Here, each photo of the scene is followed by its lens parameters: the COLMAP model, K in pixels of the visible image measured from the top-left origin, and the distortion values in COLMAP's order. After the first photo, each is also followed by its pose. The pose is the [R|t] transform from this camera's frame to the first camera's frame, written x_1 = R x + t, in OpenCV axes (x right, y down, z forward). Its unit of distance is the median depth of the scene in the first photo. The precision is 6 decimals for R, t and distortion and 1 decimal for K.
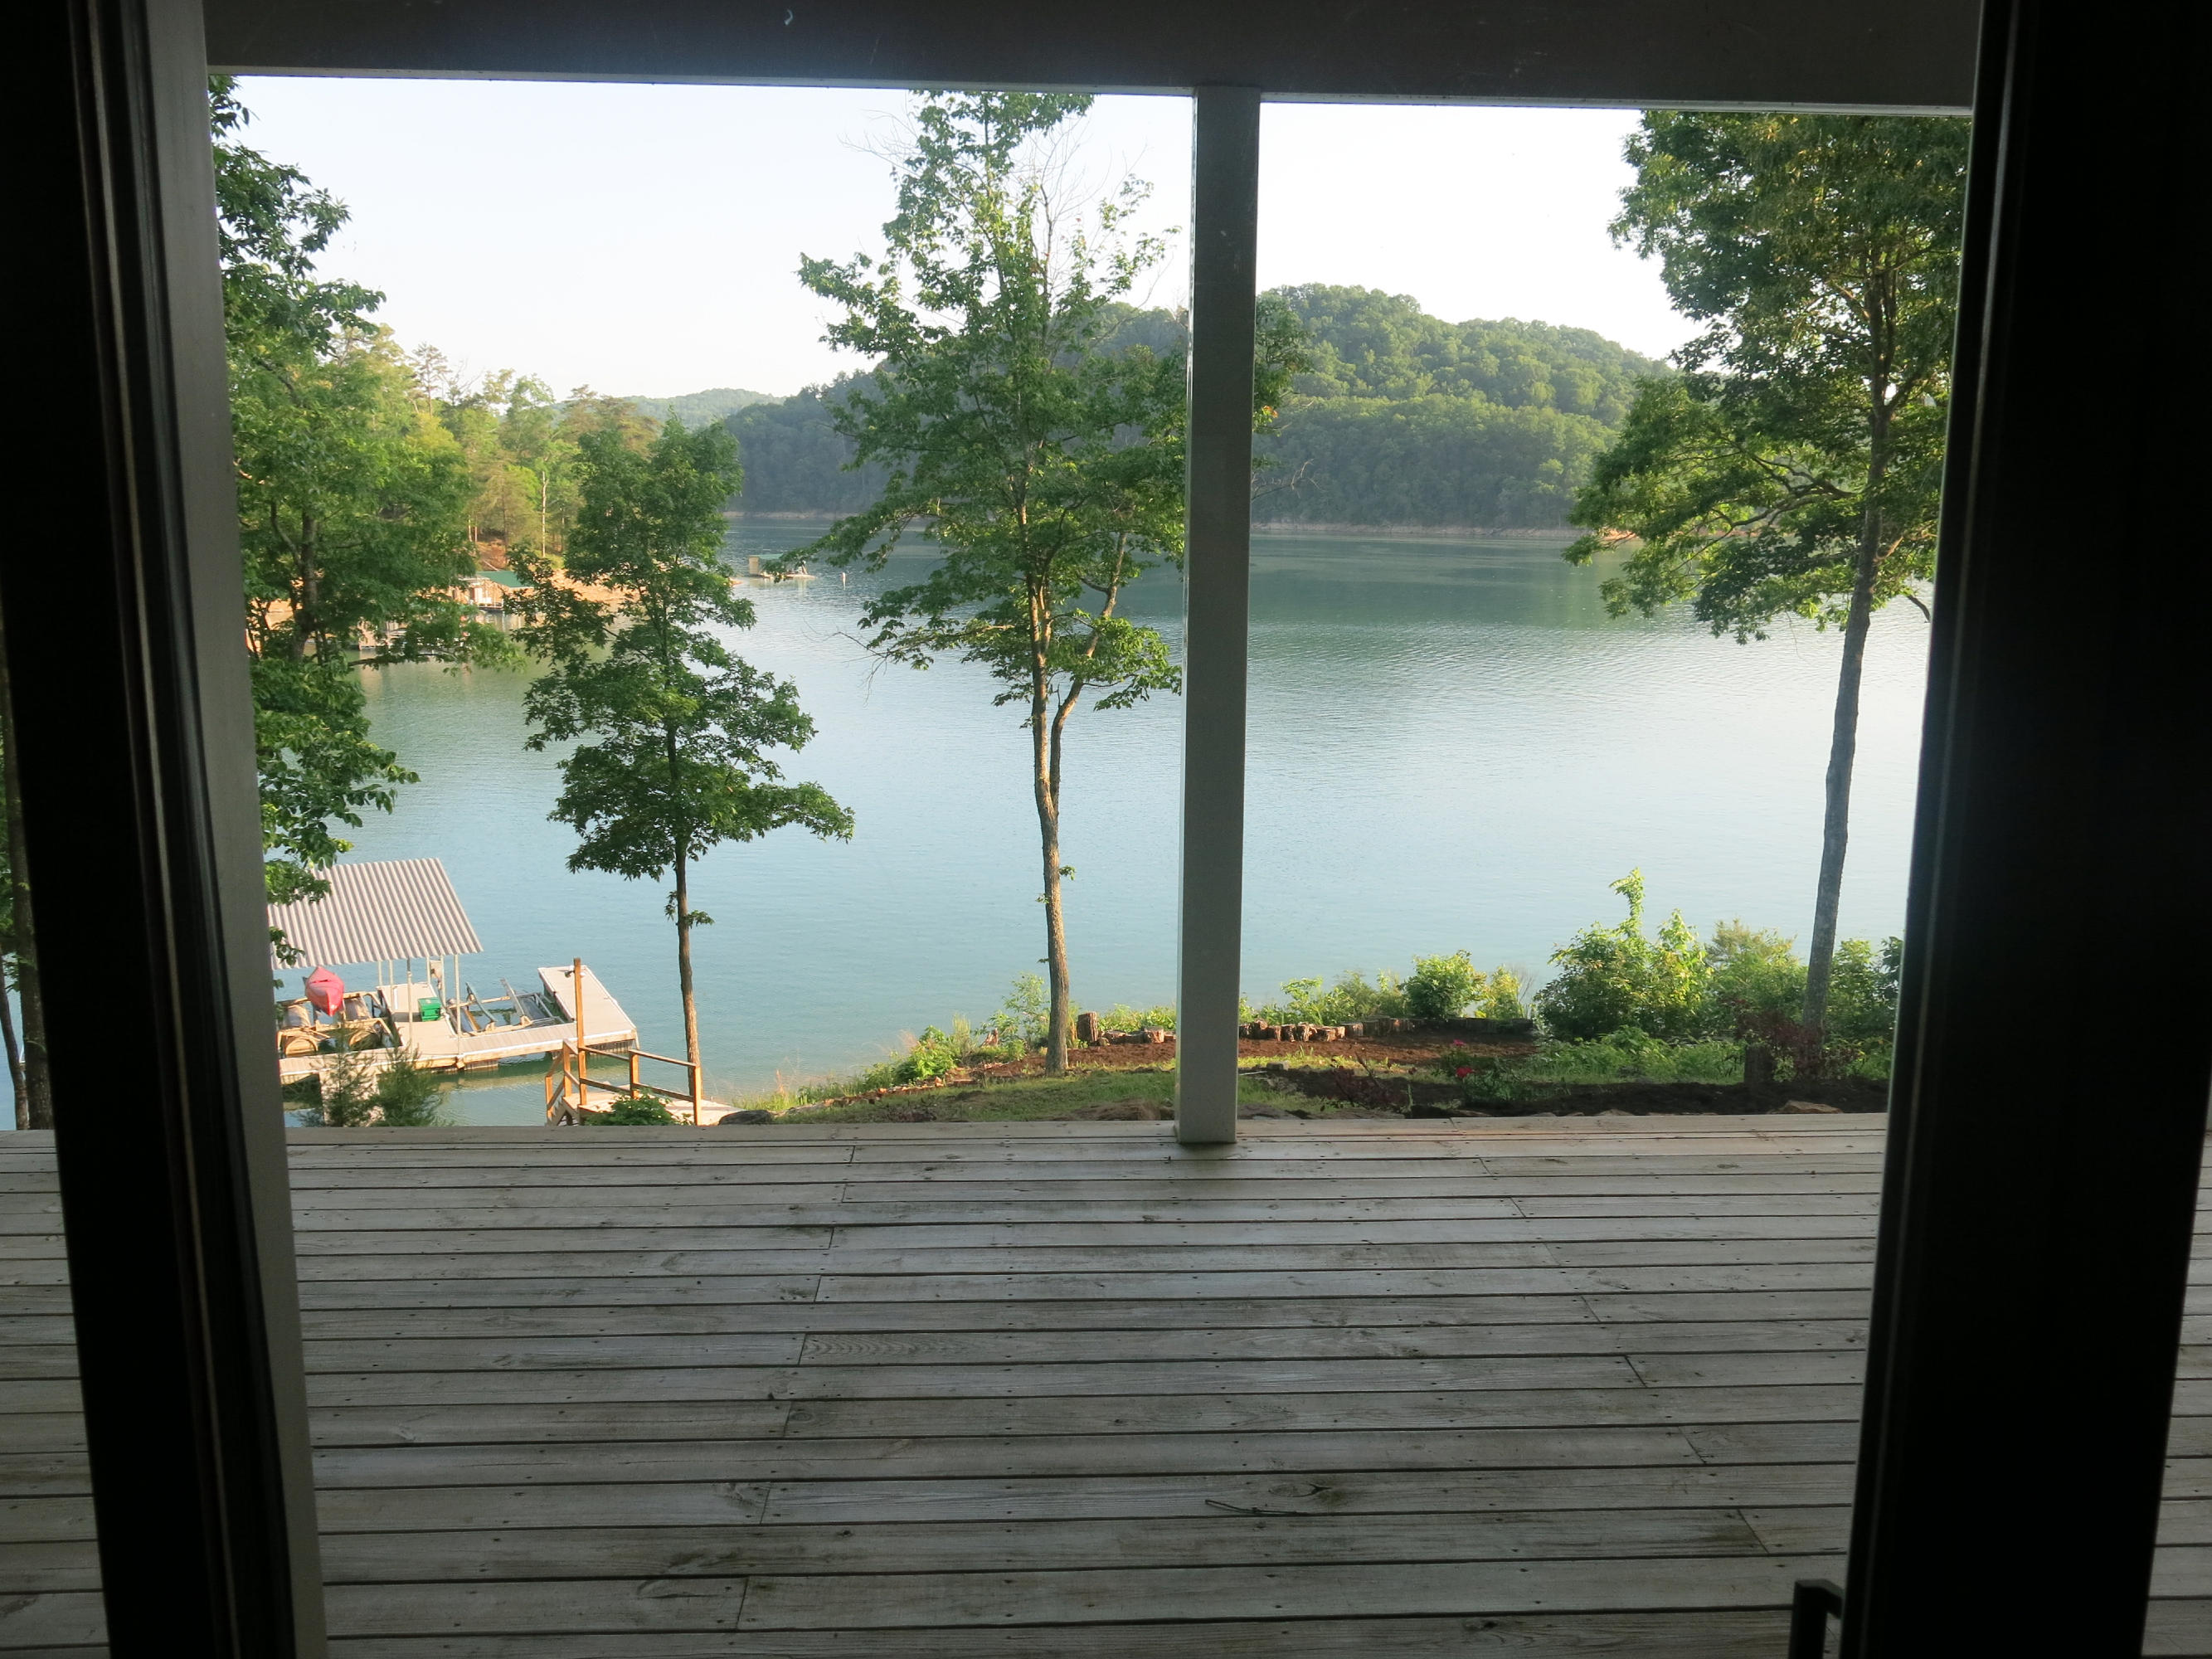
lens RADIAL K [[1835.6, 0, 1112.8], [0, 1835.6, 836.0], [0, 0, 1]] dist [-0.002001, 0.006090]
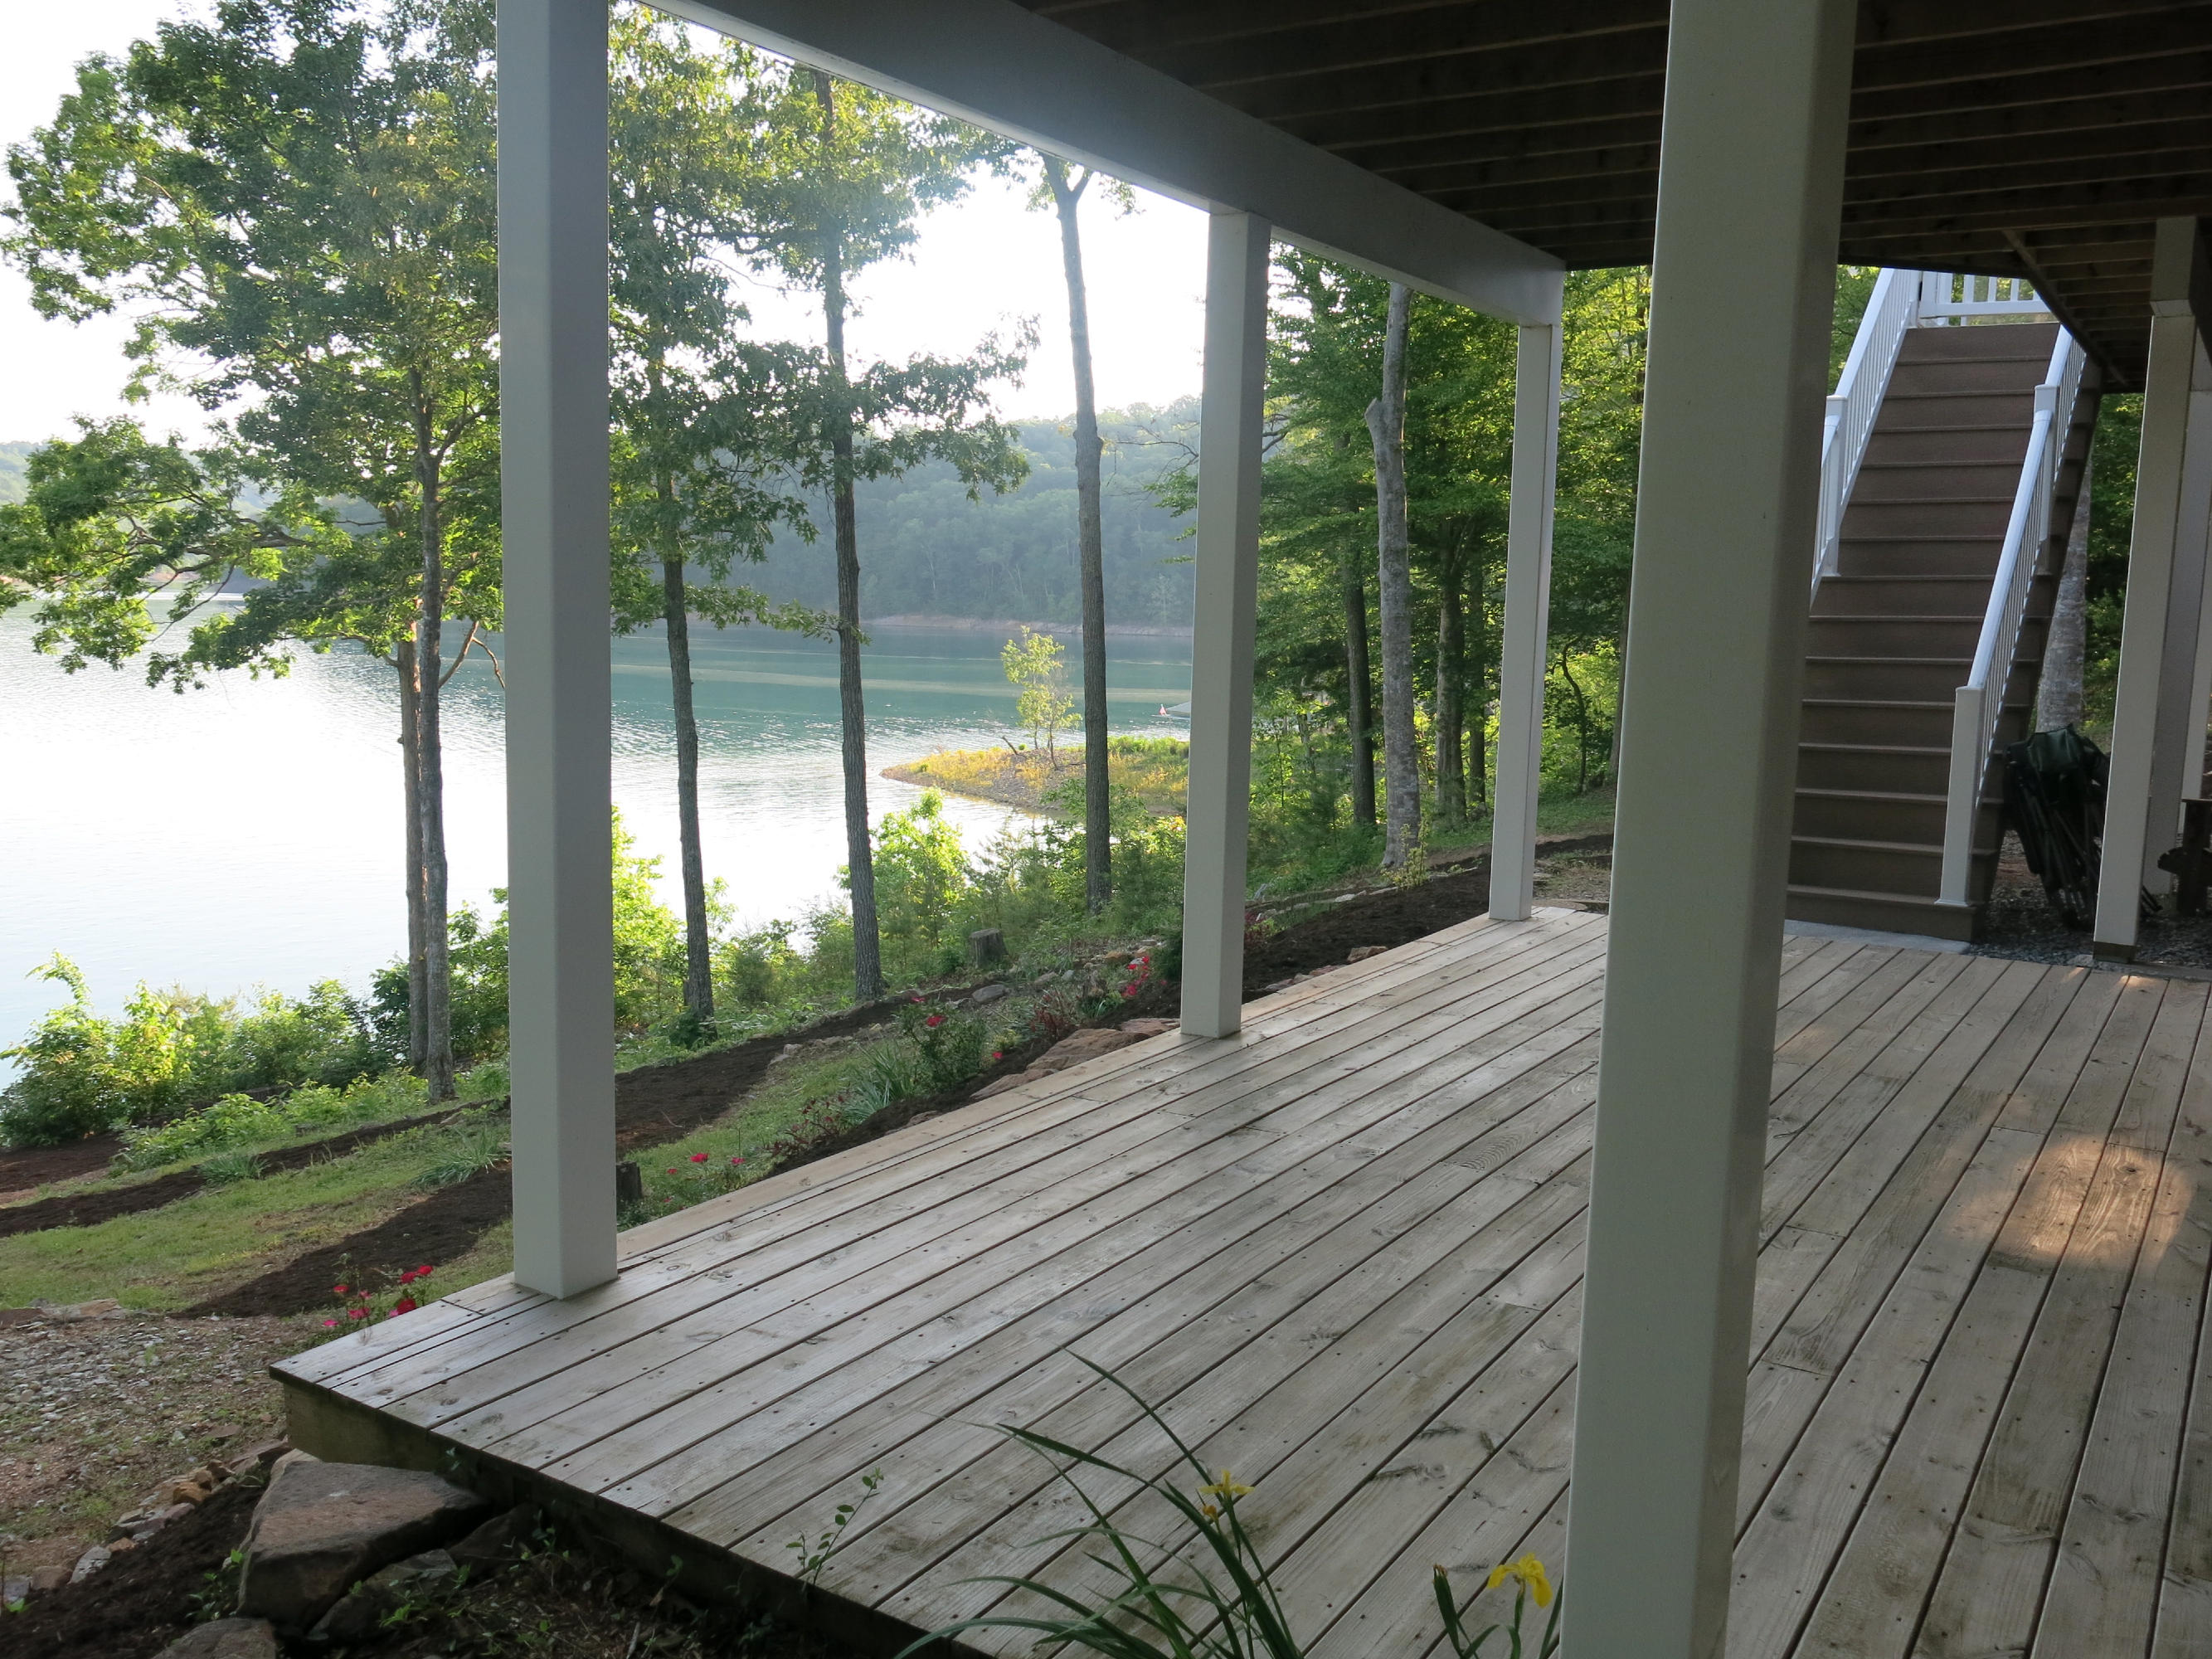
lens RADIAL K [[1835.6, 0, 1117.4], [0, 1835.6, 829.5], [0, 0, 1]] dist [-0.002001, 0.006090]
pose [[0.576442, -0.100987, 0.810874, -1.135235], [0.127350, 0.991311, 0.032927, -0.027776], [-0.807154, 0.084284, 0.584294, 0.350939]]
